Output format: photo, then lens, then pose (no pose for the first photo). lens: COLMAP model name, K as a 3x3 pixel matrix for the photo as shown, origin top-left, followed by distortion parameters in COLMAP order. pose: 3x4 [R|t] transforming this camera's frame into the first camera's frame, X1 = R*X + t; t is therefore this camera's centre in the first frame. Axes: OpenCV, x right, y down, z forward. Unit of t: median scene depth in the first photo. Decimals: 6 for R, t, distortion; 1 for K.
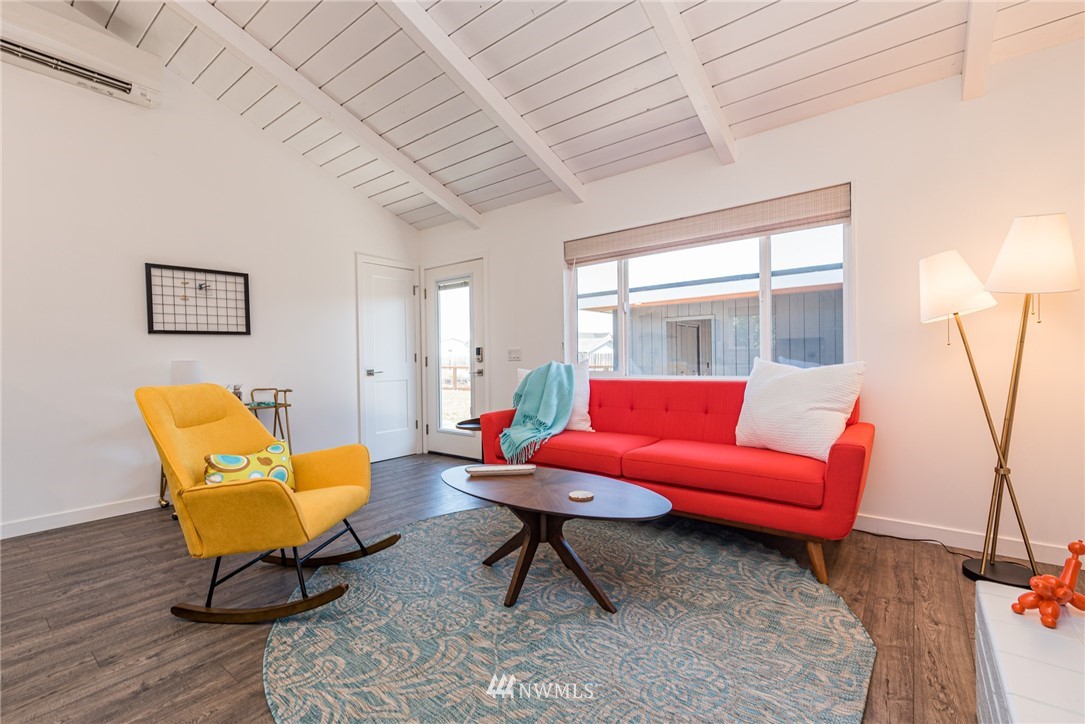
lens RADIAL K [[460.9, 0, 542.3], [0, 460.9, 364.3], [0, 0, 1]] dist [0.005457, 0.000298]
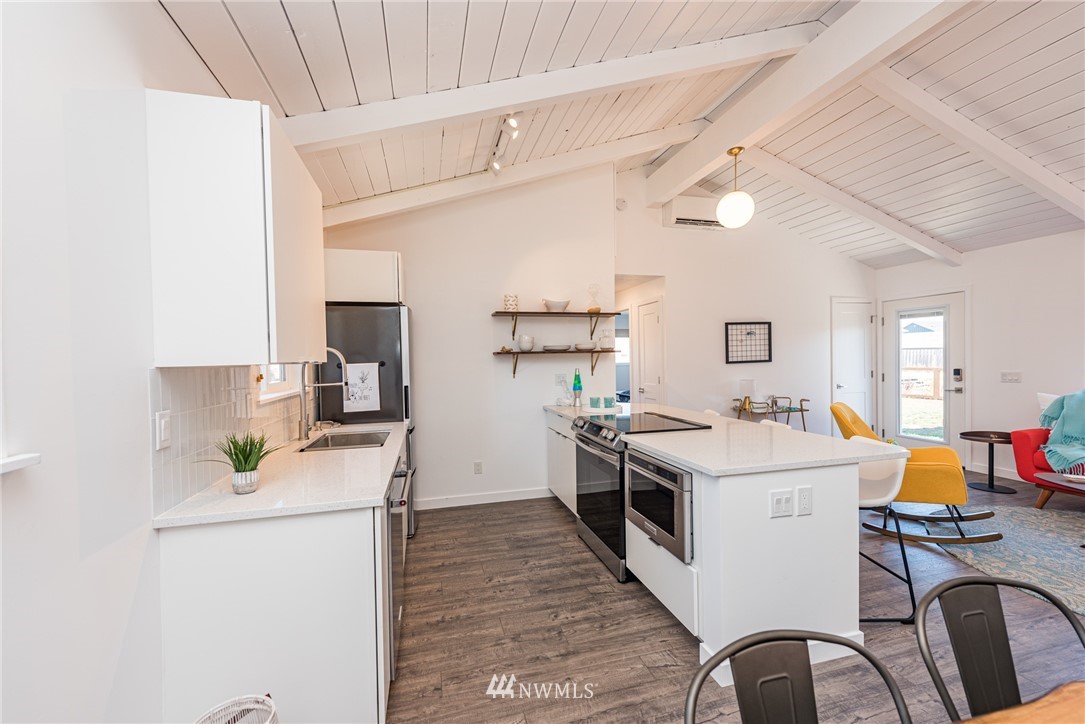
lens RADIAL K [[429.5, 0, 535.7], [0, 429.5, 364.8], [0, 0, 1]] dist [0.007007, -0.001107]
pose [[0.804074, 0.011417, -0.594420, -0.441880], [0.000521, 0.999802, 0.019909, -0.087539], [0.594529, -0.016318, 0.803909, -0.647184]]
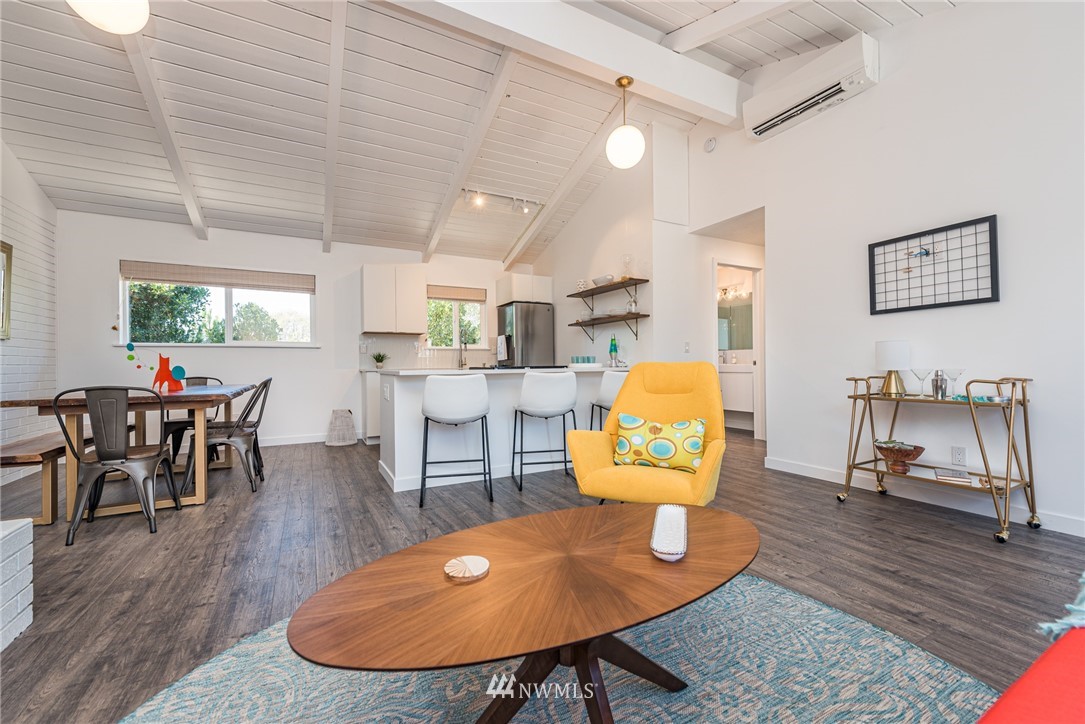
lens RADIAL K [[429.5, 0, 539.4], [0, 429.5, 363.0], [0, 0, 1]] dist [0.007007, -0.001107]
pose [[-0.400812, 0.017567, -0.915992, 0.269604], [0.008622, 0.999844, 0.015402, 0.015948], [0.916120, -0.001725, -0.400902, 0.667472]]
